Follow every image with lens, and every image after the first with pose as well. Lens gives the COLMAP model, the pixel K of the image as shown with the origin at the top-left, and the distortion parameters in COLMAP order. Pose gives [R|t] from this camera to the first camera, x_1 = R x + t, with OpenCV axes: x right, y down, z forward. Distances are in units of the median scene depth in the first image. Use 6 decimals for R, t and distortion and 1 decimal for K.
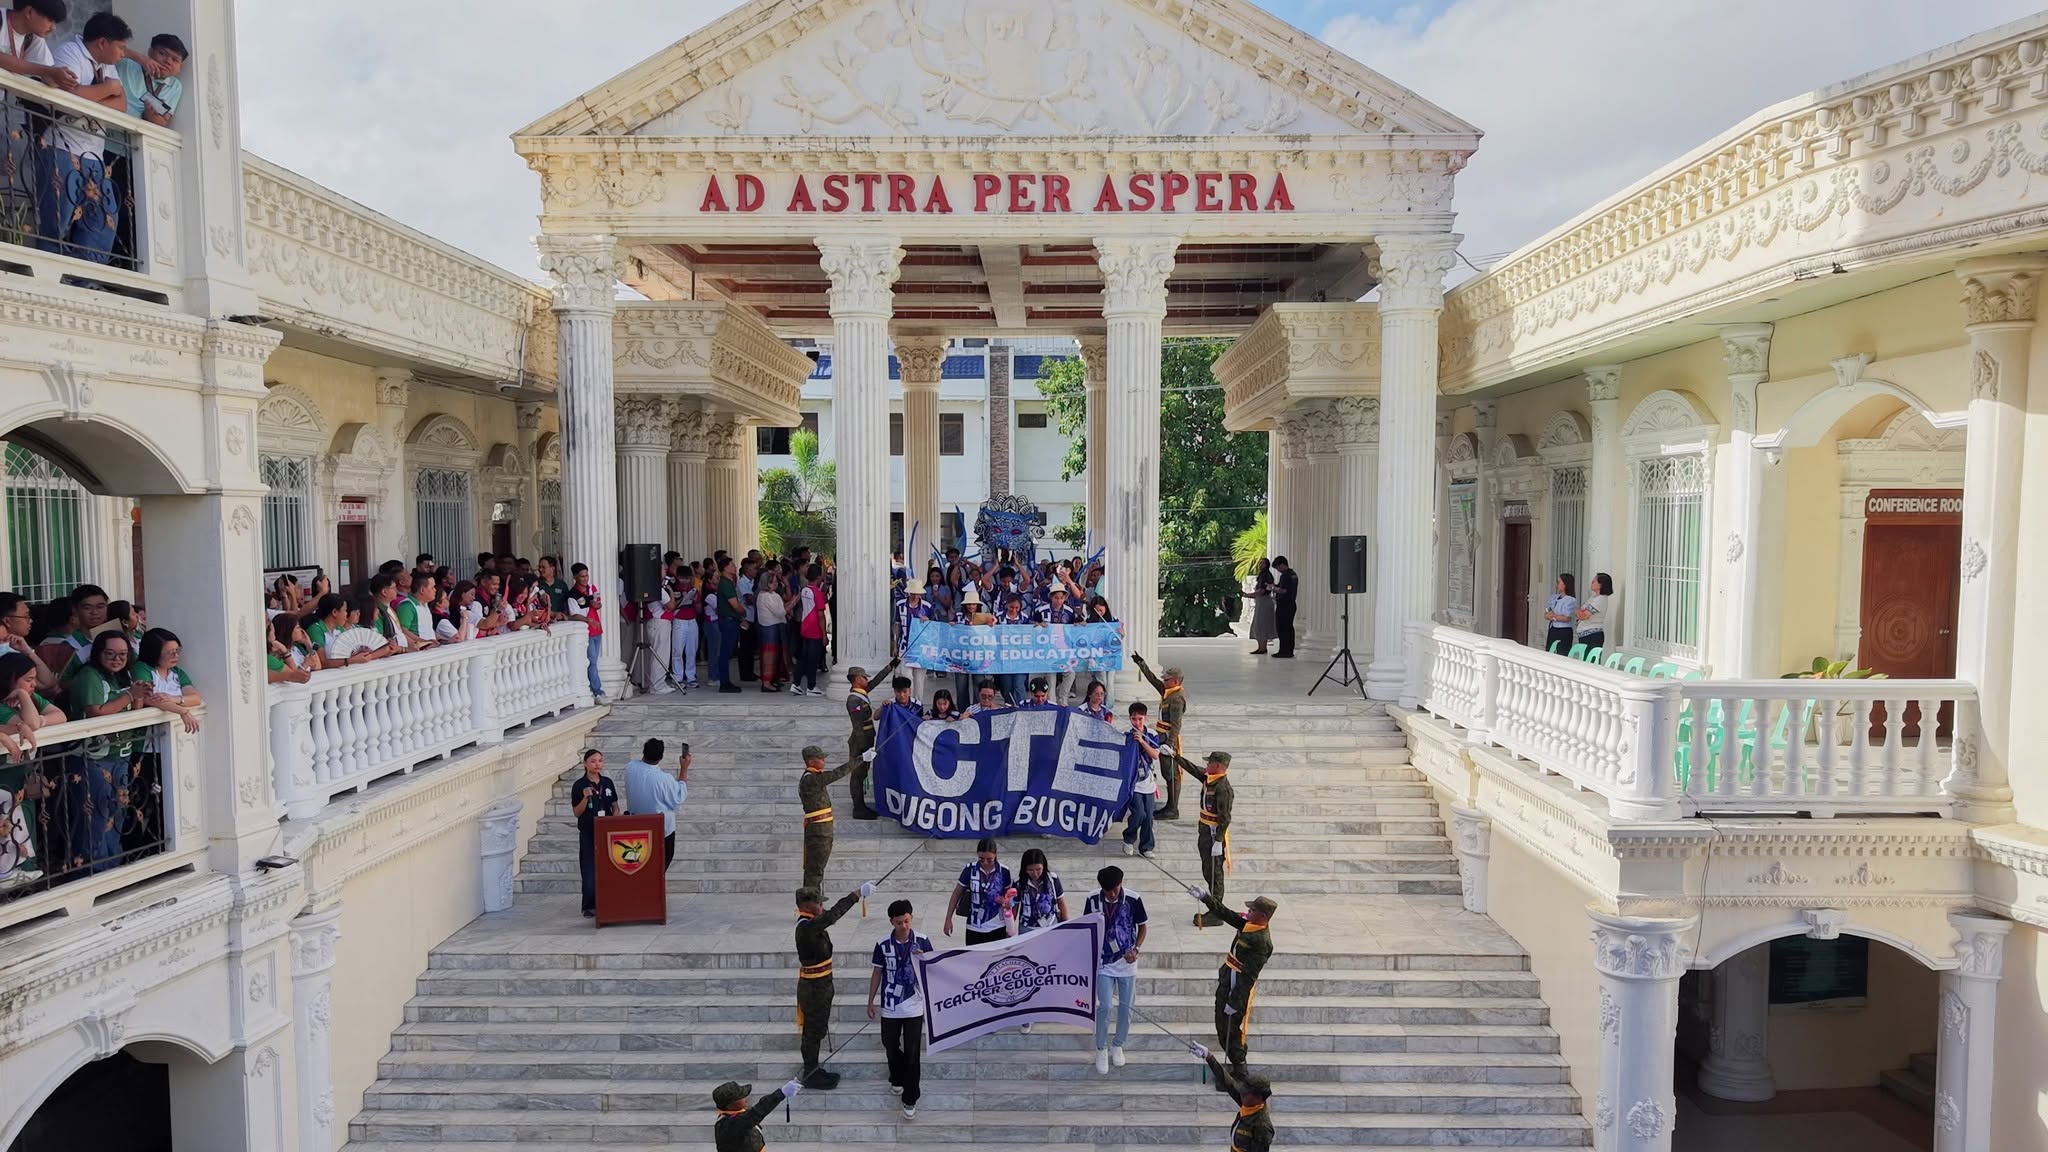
lens RADIAL K [[1755.9, 0, 1029.2], [0, 1755.9, 670.8], [0, 0, 1]] dist [0.042611, -0.006509]
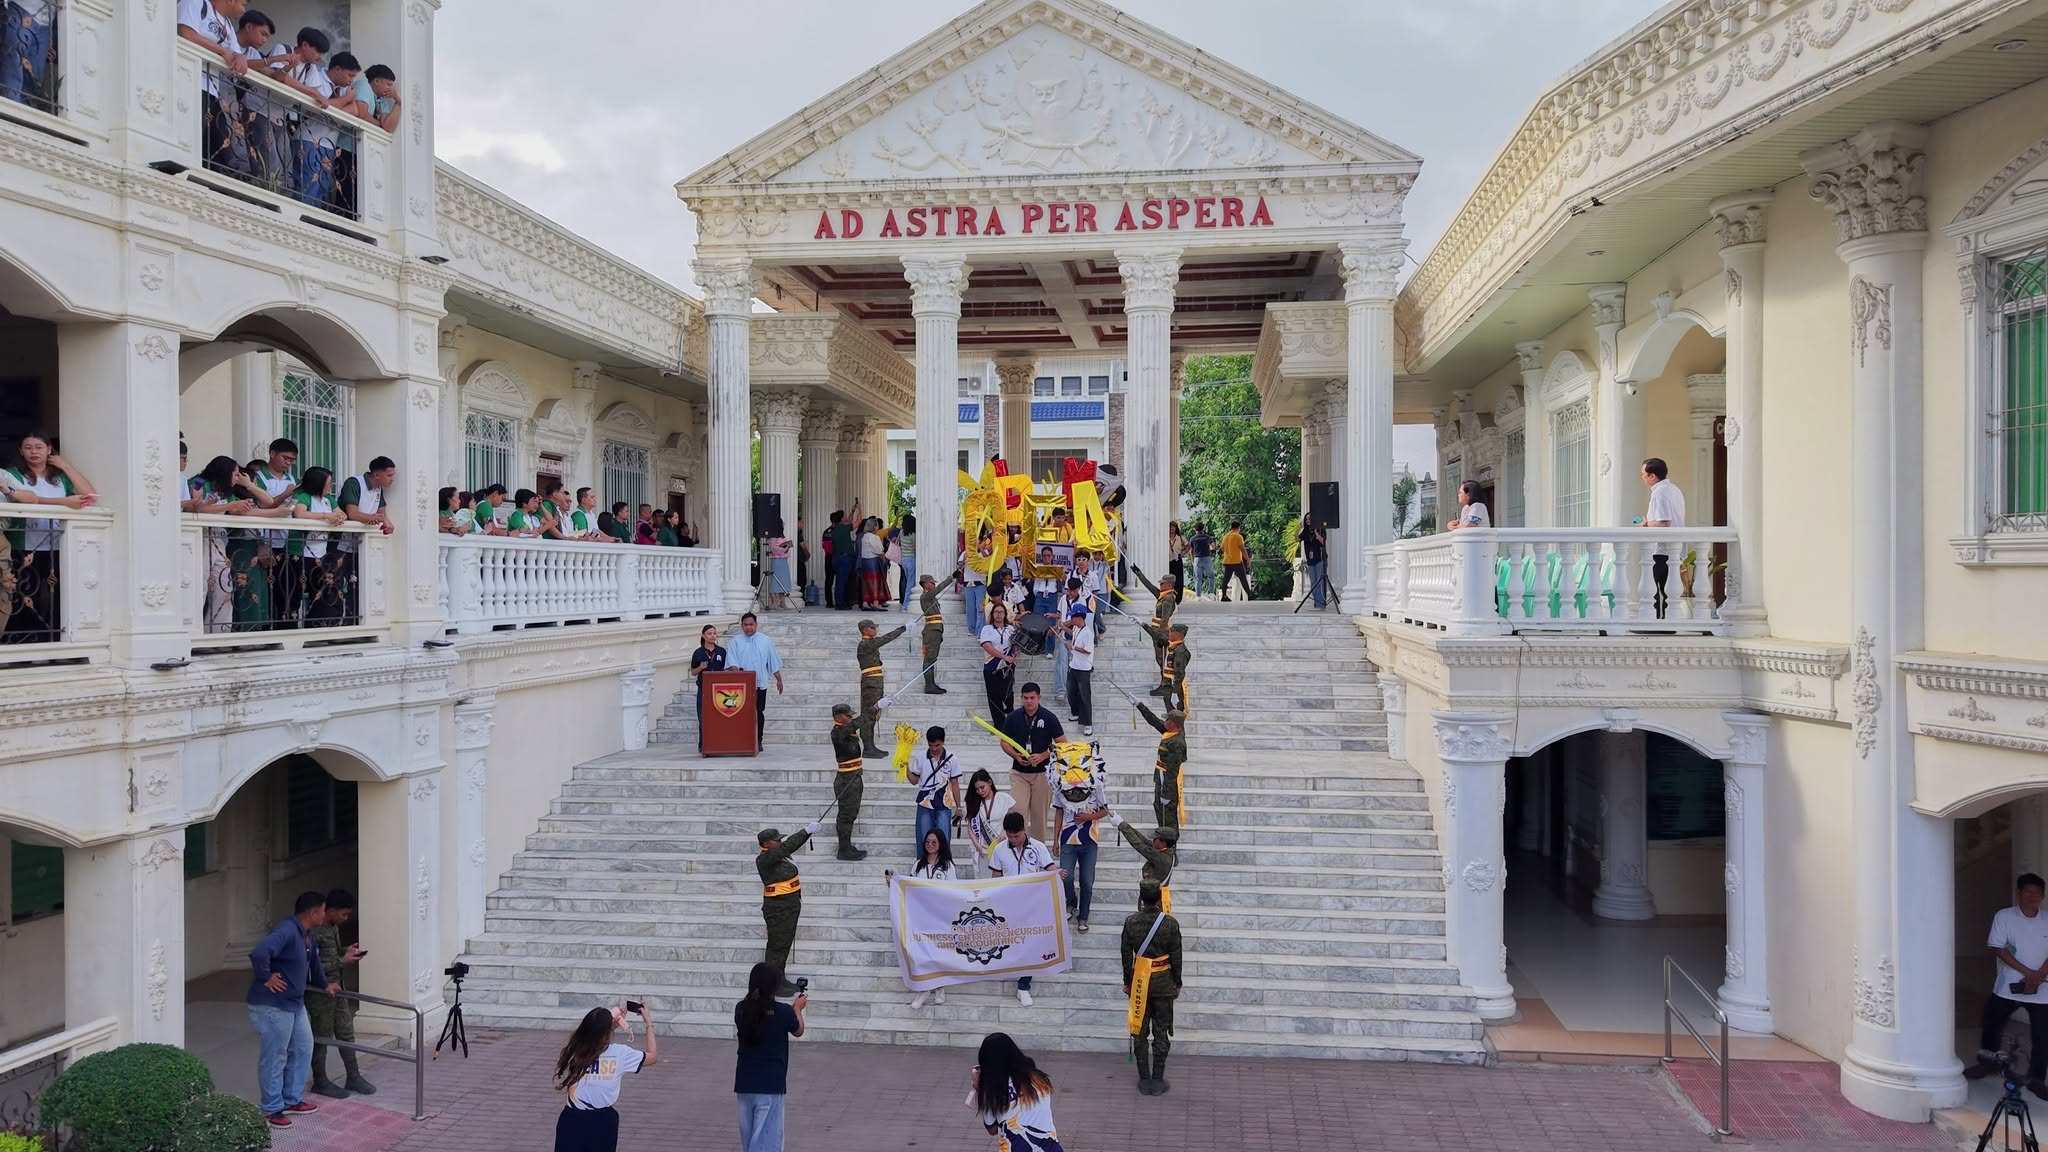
lens RADIAL K [[1523.1, 0, 1024.0], [0, 1523.1, 576.0], [0, 0, 1]] dist [0.081944, -0.085795]
pose [[0.993873, -0.001344, -0.110521, 0.094867], [-0.008440, 0.996084, -0.088004, 0.089189], [0.110207, 0.088398, 0.989970, -0.087792]]
